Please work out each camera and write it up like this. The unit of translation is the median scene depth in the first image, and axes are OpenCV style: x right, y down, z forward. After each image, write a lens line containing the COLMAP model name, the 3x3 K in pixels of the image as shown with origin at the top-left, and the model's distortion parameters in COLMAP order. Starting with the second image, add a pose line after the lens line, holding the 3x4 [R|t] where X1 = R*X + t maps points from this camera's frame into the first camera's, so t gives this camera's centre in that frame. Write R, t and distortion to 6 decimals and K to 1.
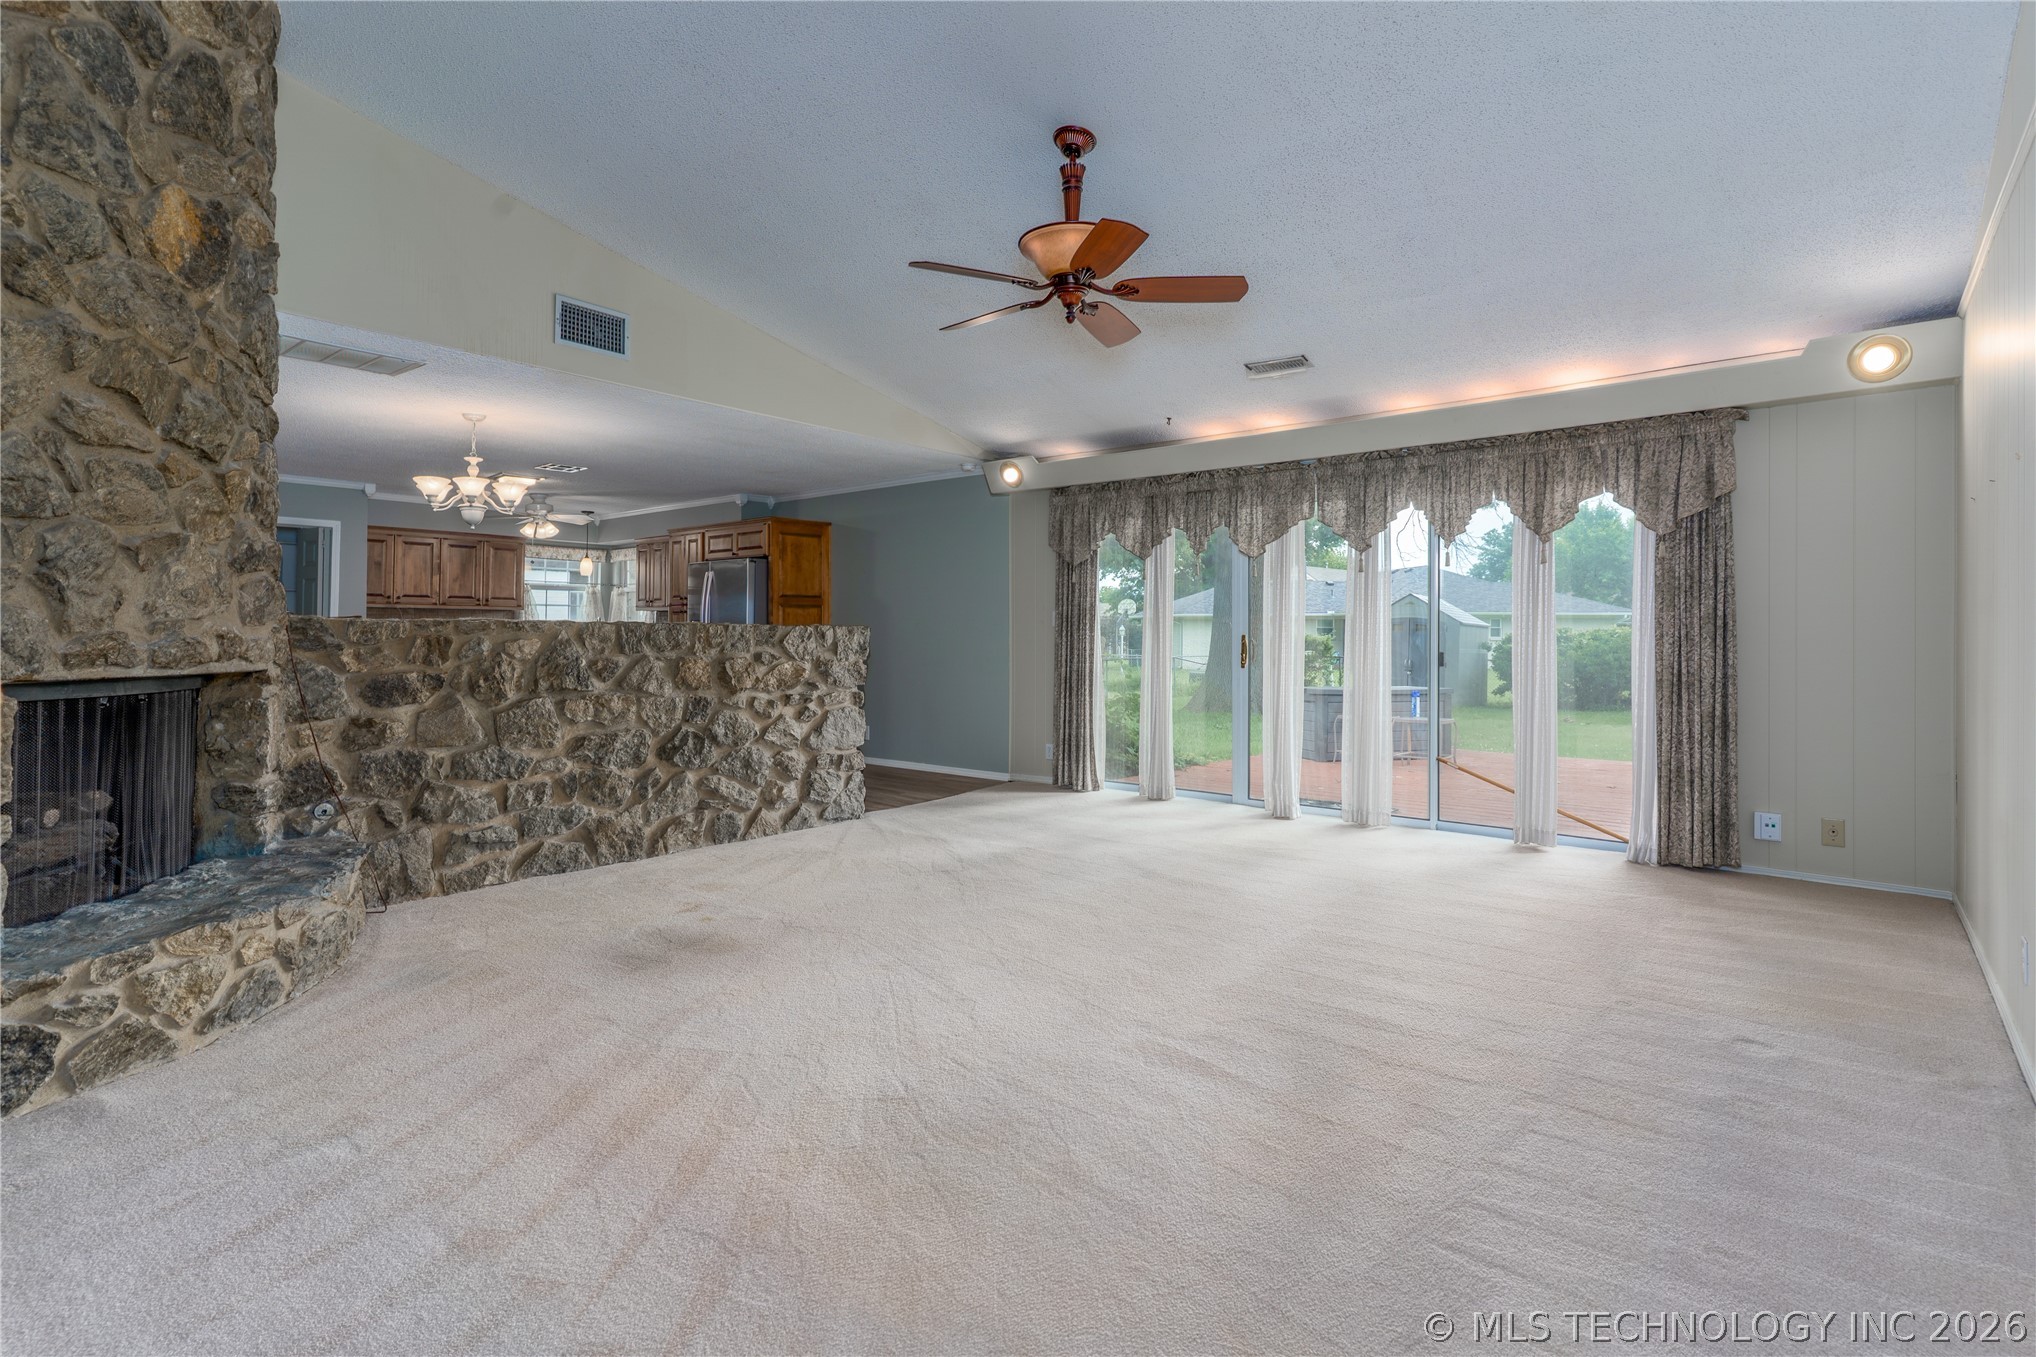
lens RADIAL K [[982.8, 0, 1002.4], [0, 982.8, 647.1], [0, 0, 1]] dist [0.009801, 0.000099]
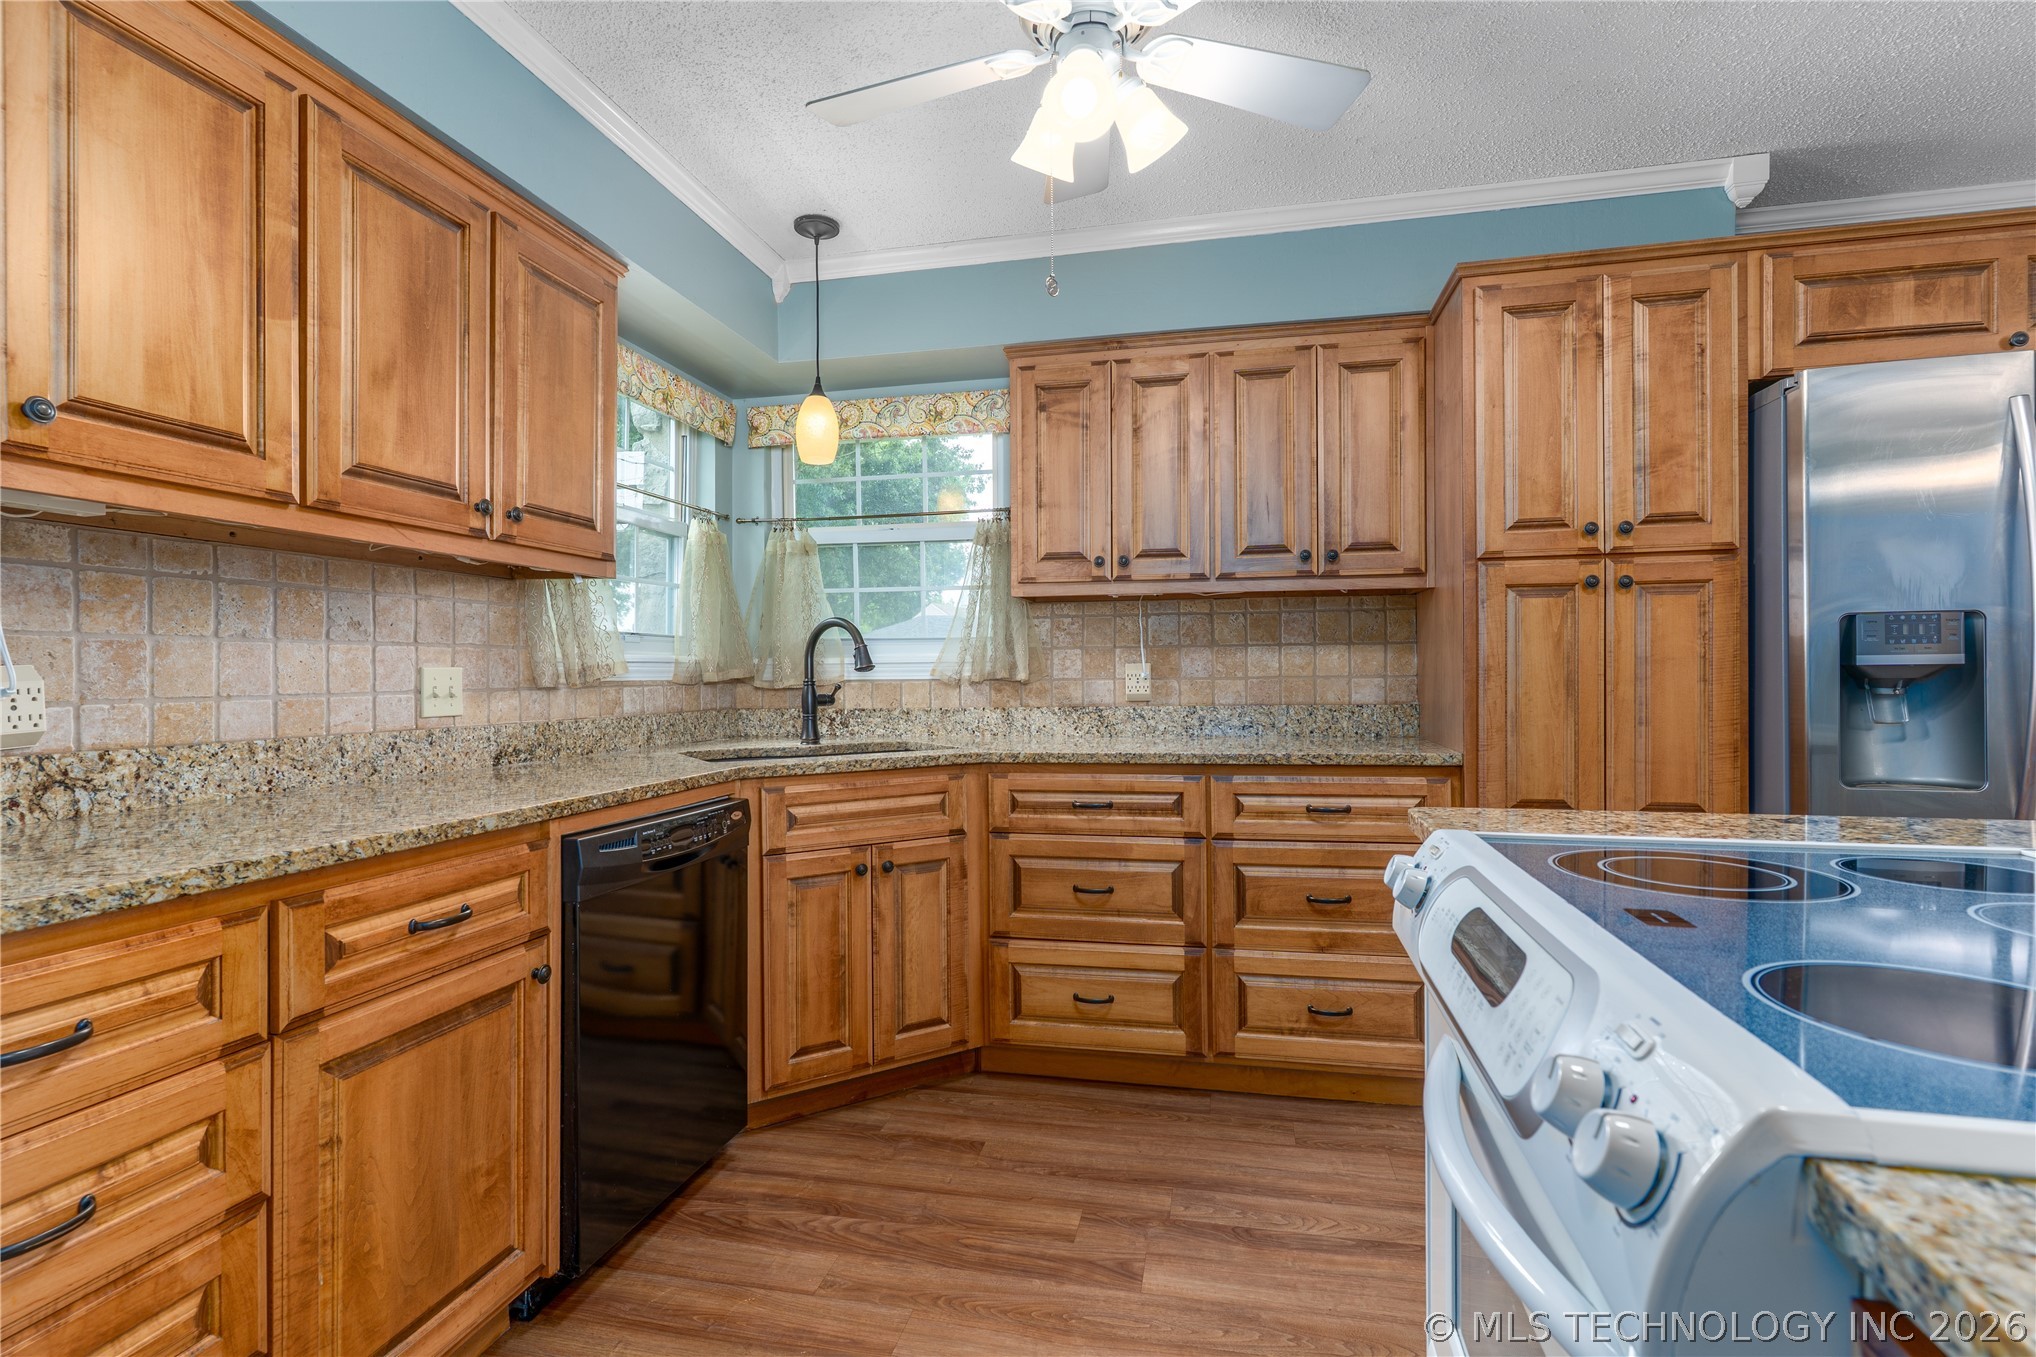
lens RADIAL K [[982.8, 0, 1033.8], [0, 982.8, 691.5], [0, 0, 1]] dist [0.009801, 0.000099]
pose [[0.884925, -0.019436, 0.465328, -0.997185], [0.016710, 0.999811, 0.009983, -0.023201], [-0.465434, -0.001059, 0.885082, 1.475356]]
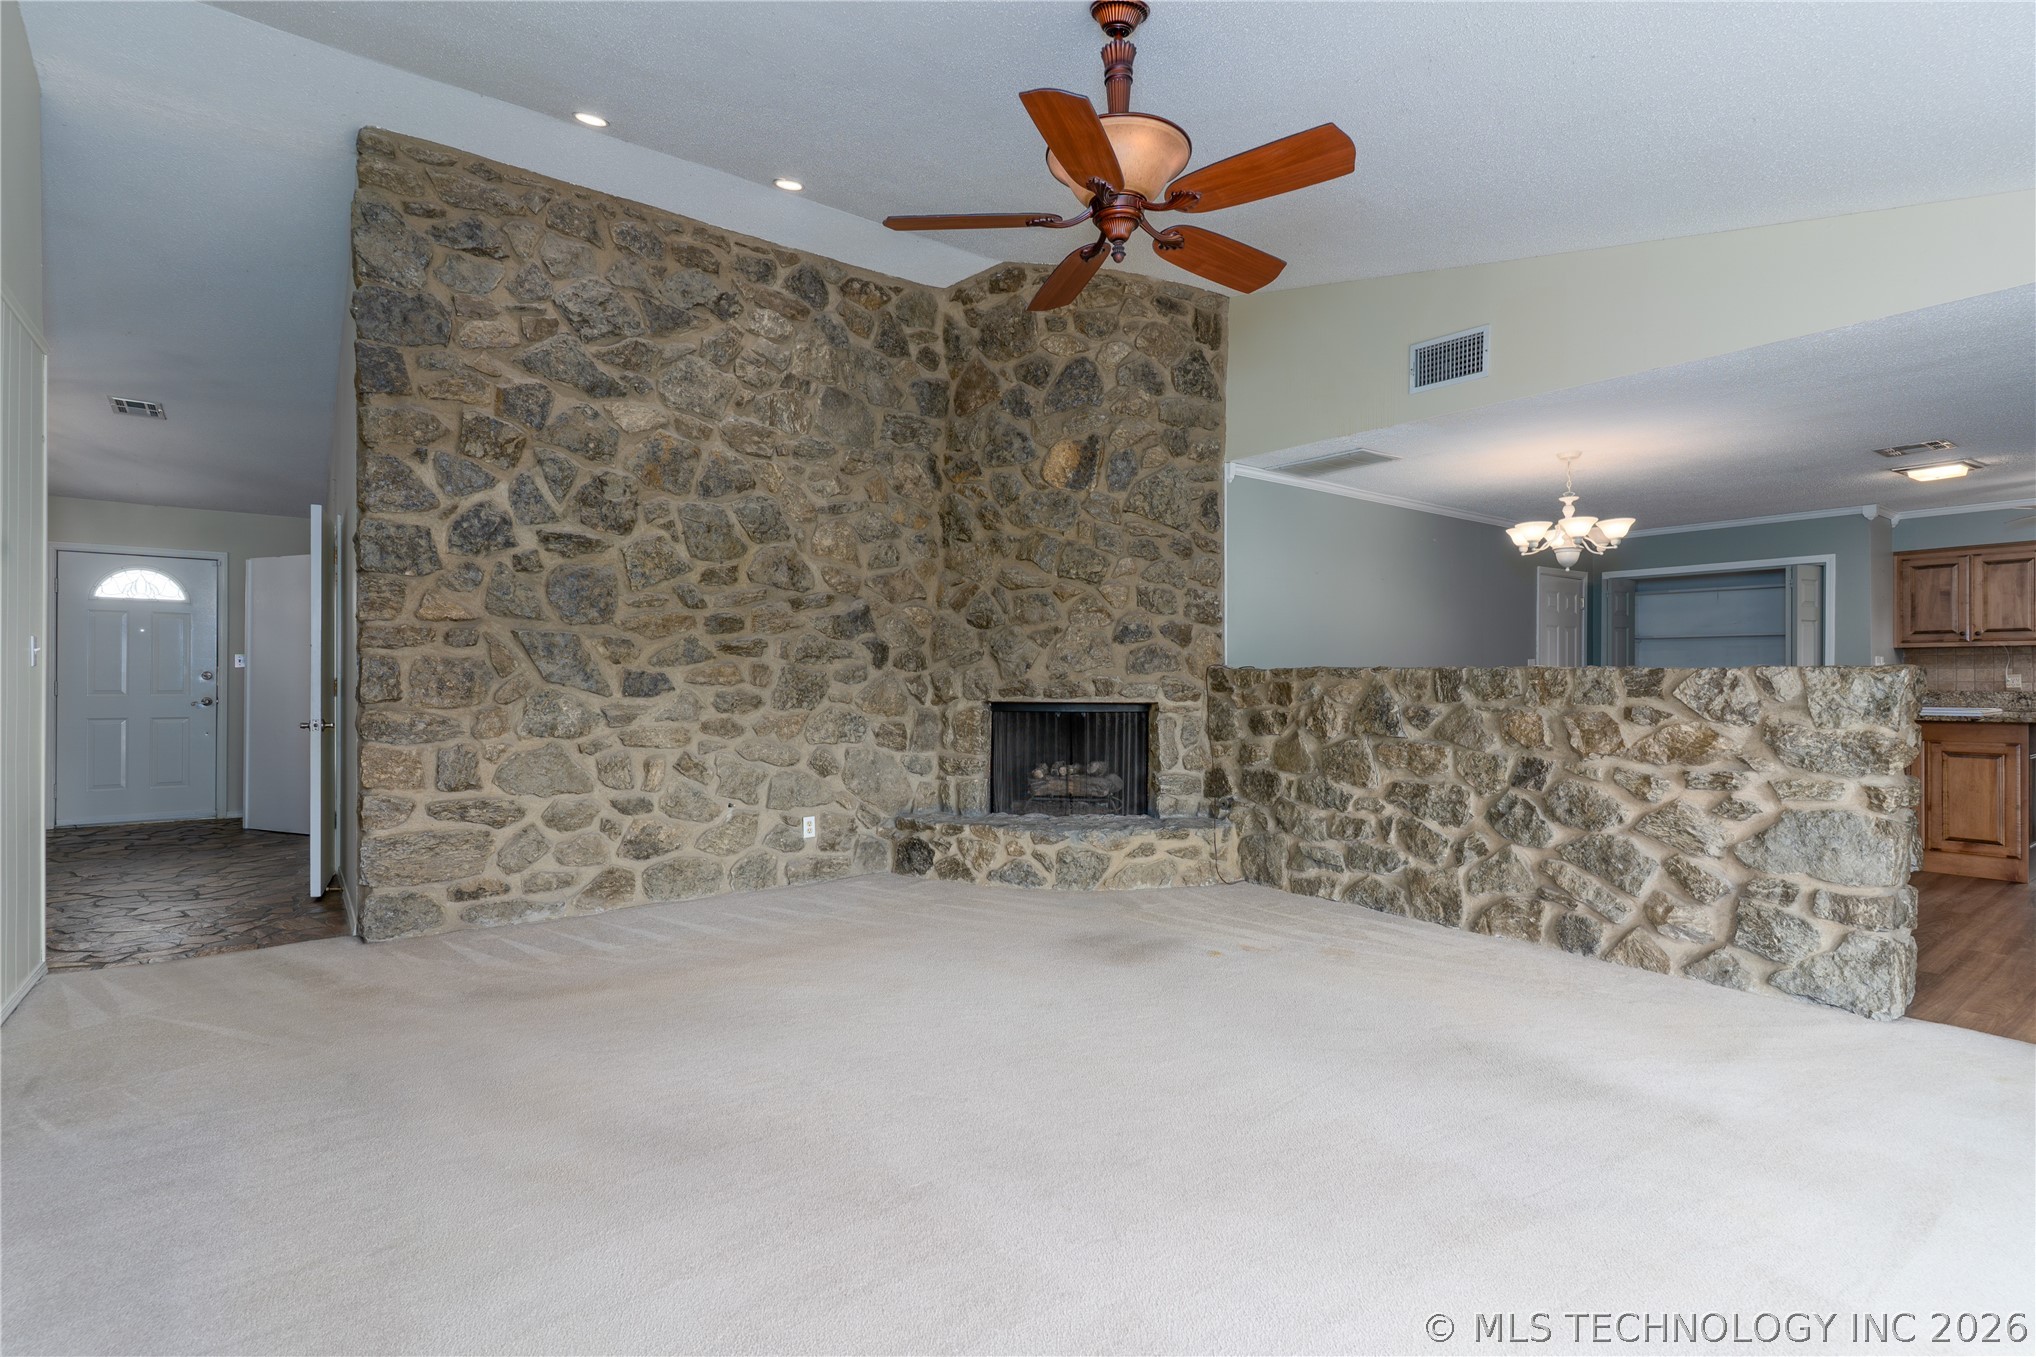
lens RADIAL K [[982.8, 0, 1029.9], [0, 982.8, 670.2], [0, 0, 1]] dist [0.009801, 0.000099]
pose [[-0.206664, -0.009339, -0.978367, 0.571013], [-0.013211, 0.999890, -0.006754, -0.010420], [0.978323, 0.011530, -0.206764, 0.759640]]
